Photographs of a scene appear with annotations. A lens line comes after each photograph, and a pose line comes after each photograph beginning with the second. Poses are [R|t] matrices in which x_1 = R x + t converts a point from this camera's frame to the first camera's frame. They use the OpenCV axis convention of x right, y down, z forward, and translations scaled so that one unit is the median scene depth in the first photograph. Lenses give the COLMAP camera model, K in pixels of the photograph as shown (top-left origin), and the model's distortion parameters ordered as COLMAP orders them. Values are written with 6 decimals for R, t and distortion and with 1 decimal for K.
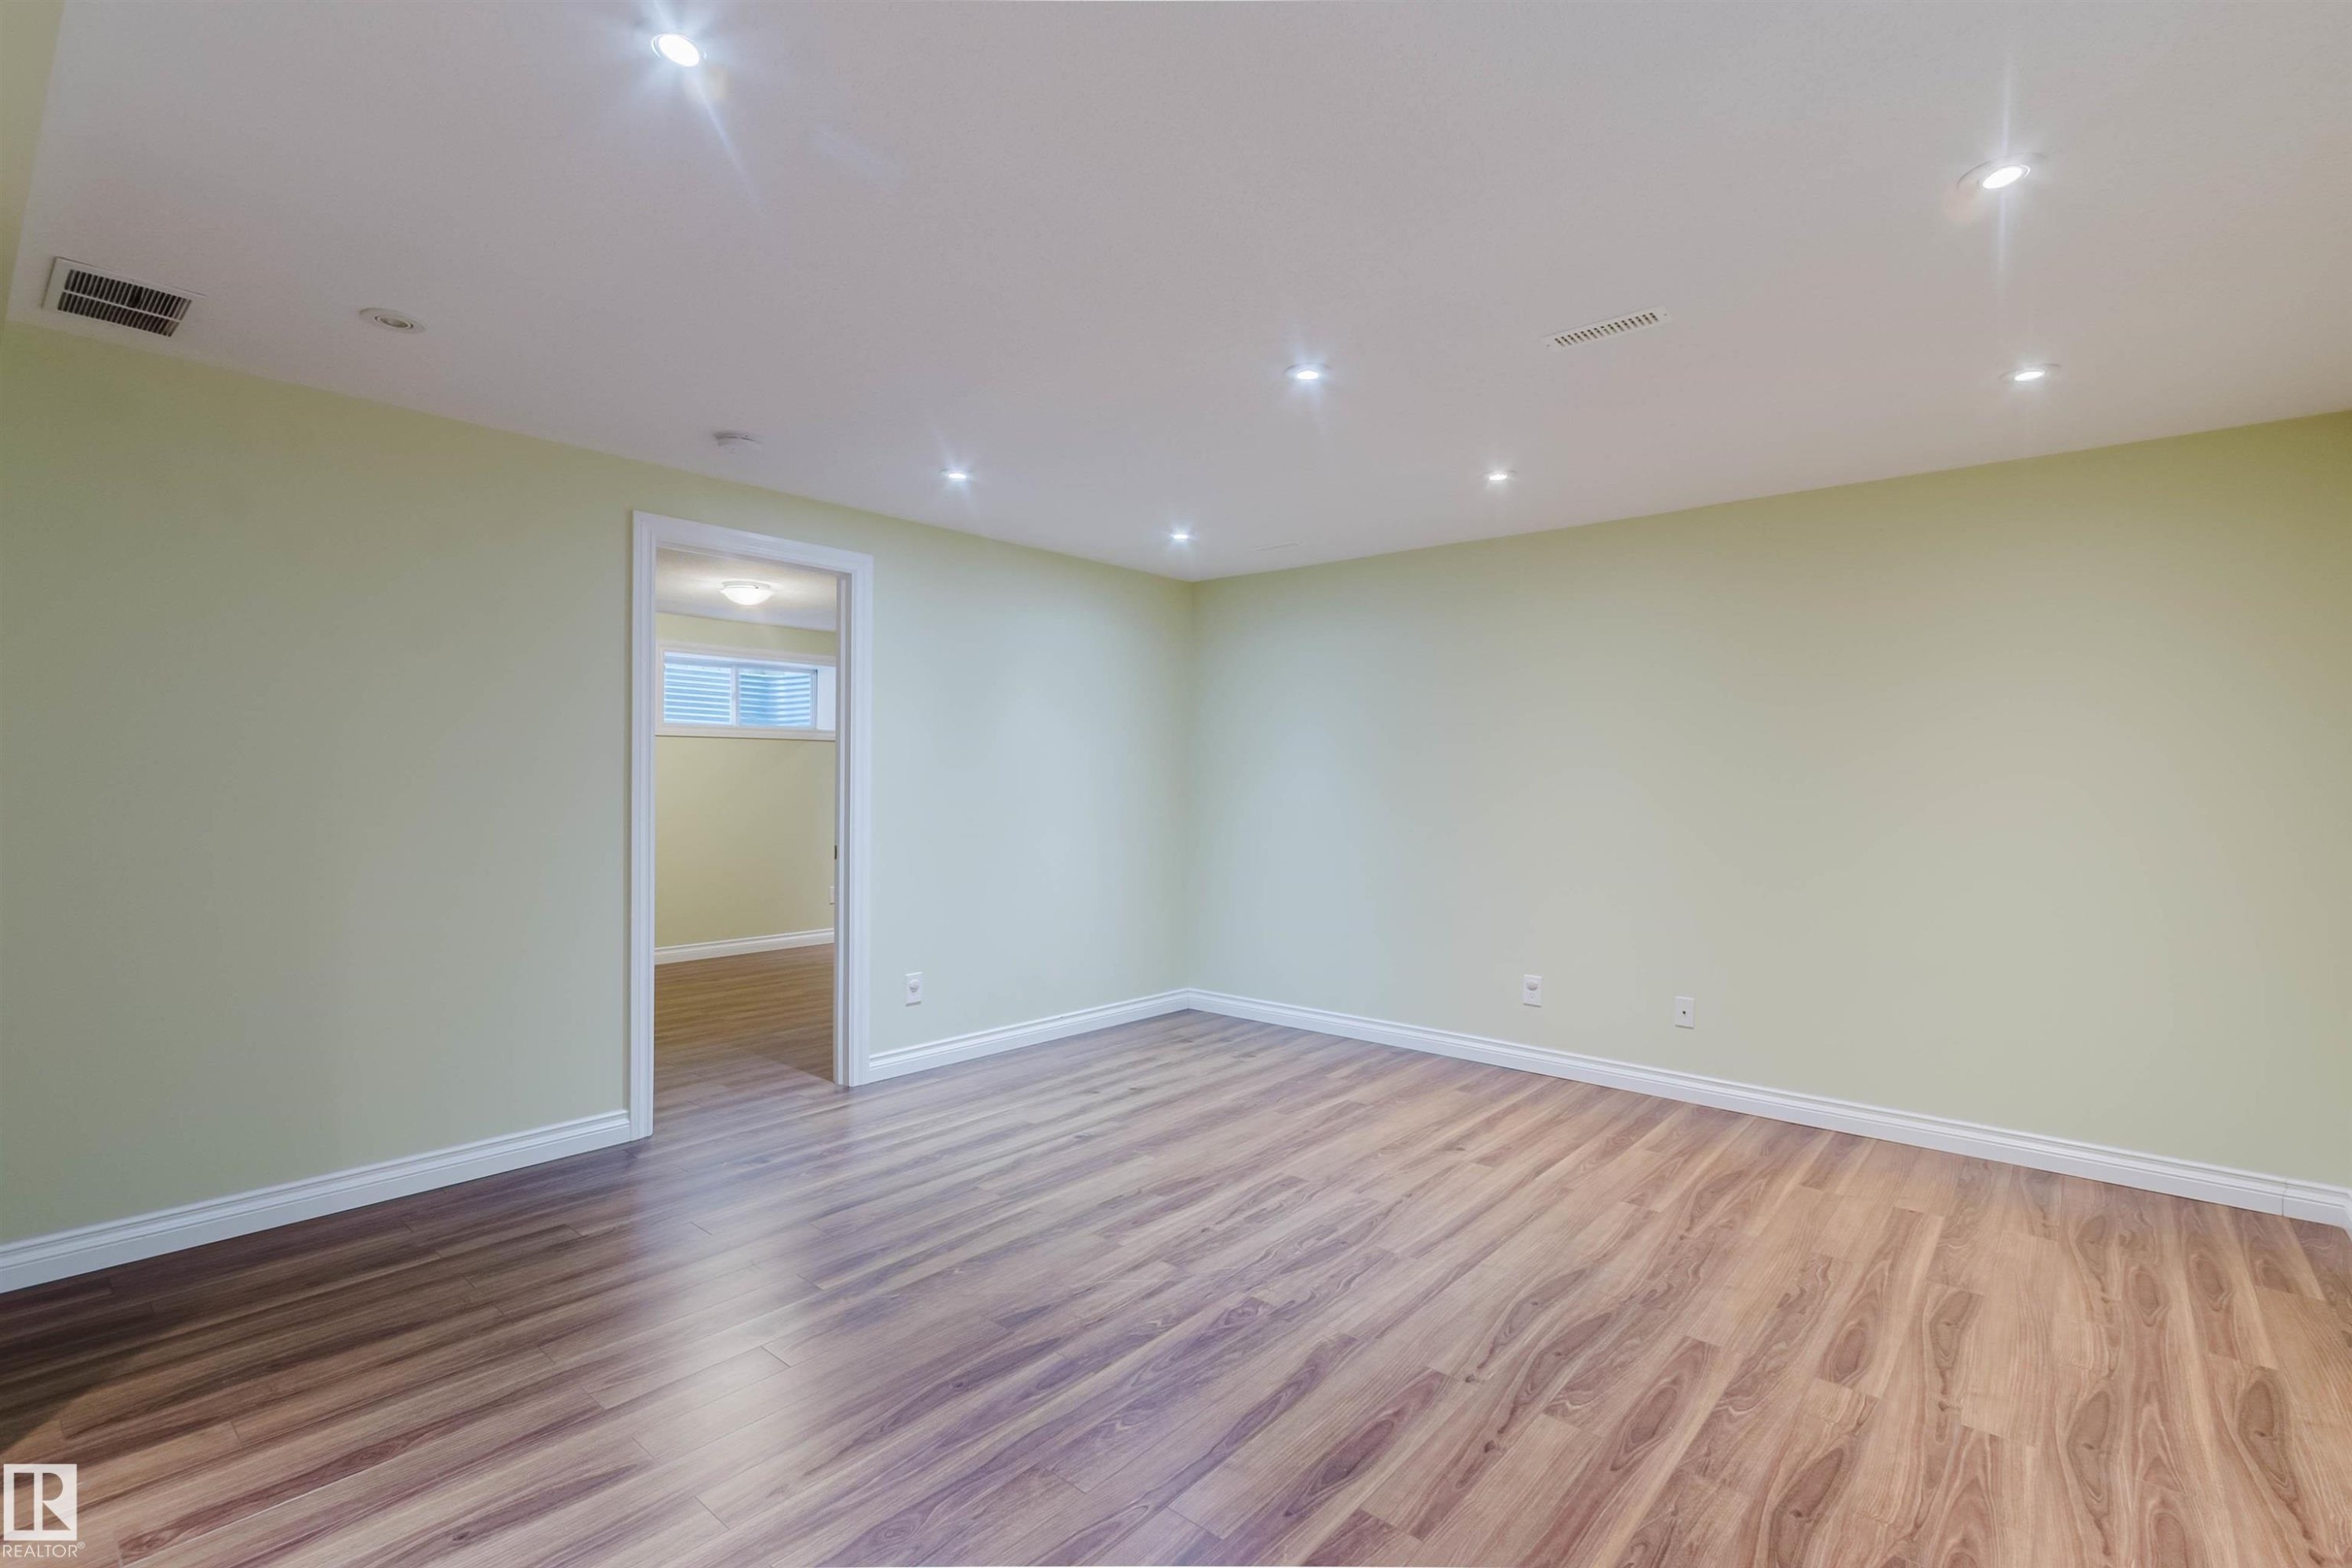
lens RADIAL K [[1074.6, 0, 1169.0], [0, 1074.6, 772.4], [0, 0, 1]] dist [0.015103, -0.001274]
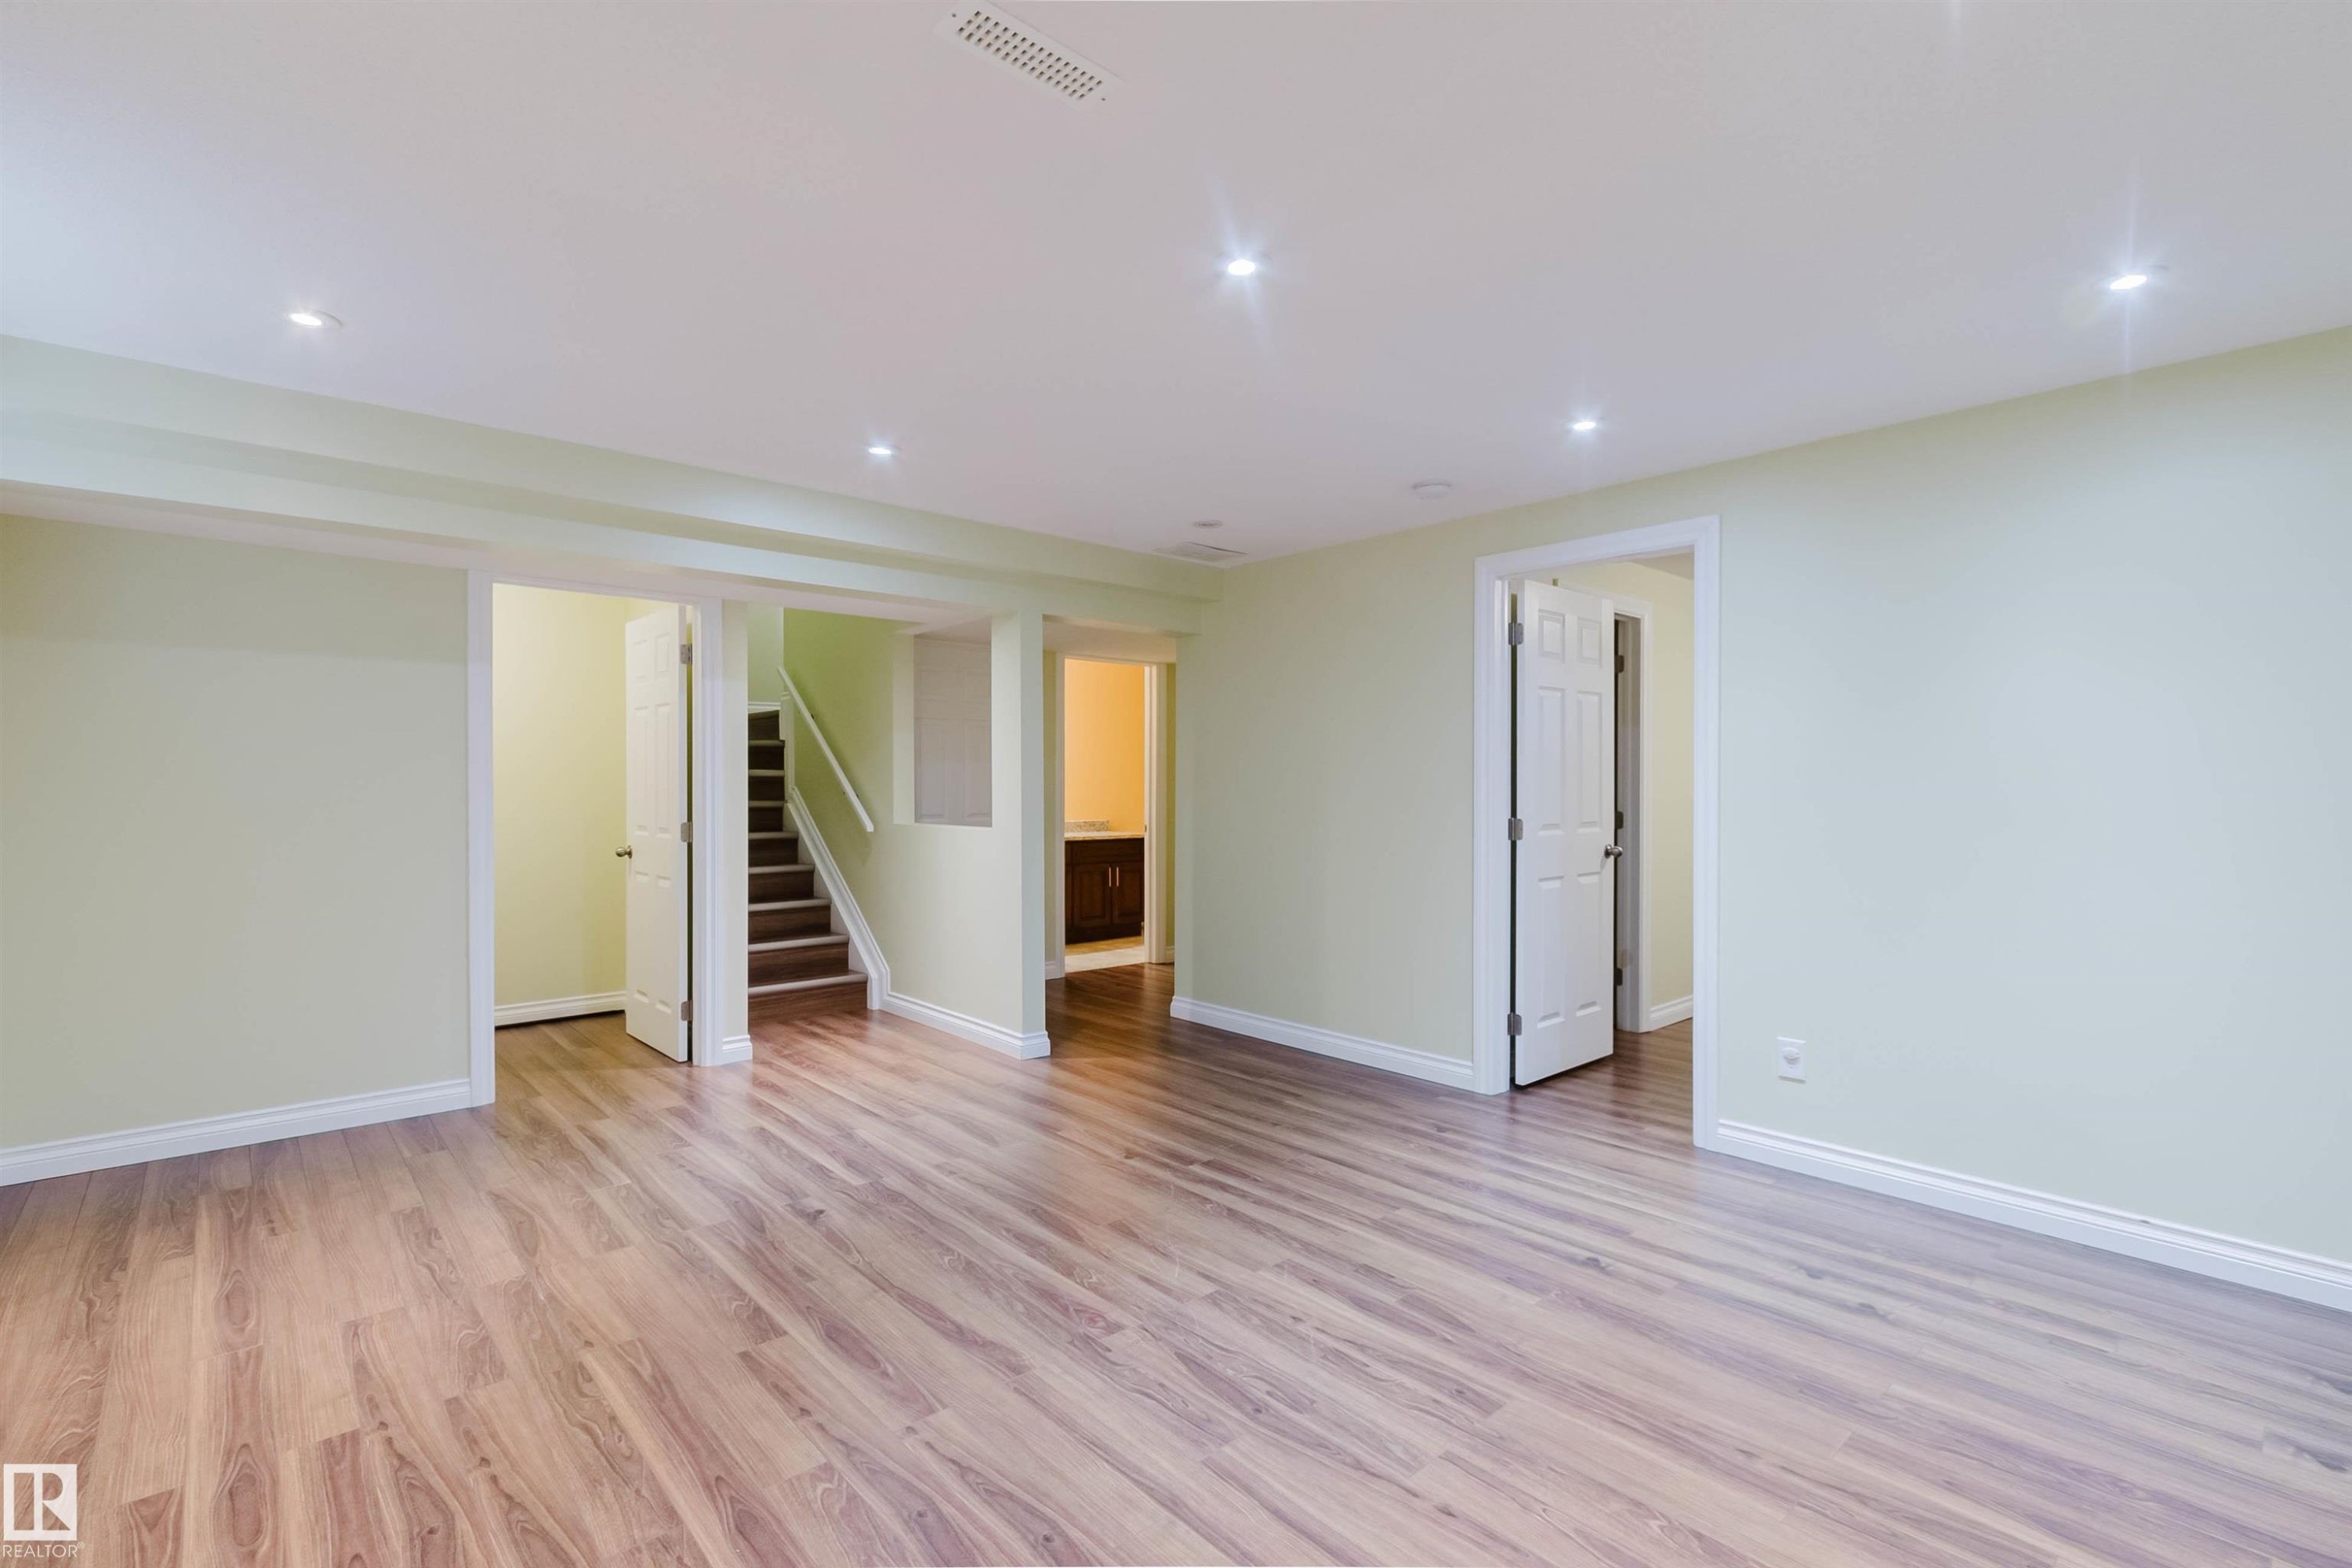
lens RADIAL K [[1074.6, 0, 1172.8], [0, 1074.6, 794.2], [0, 0, 1]] dist [0.015103, -0.001274]
pose [[-0.138115, -0.000855, -0.990416, 0.901523], [0.007769, 0.999968, -0.001947, 0.018079], [0.990386, -0.007963, -0.138104, 1.051202]]
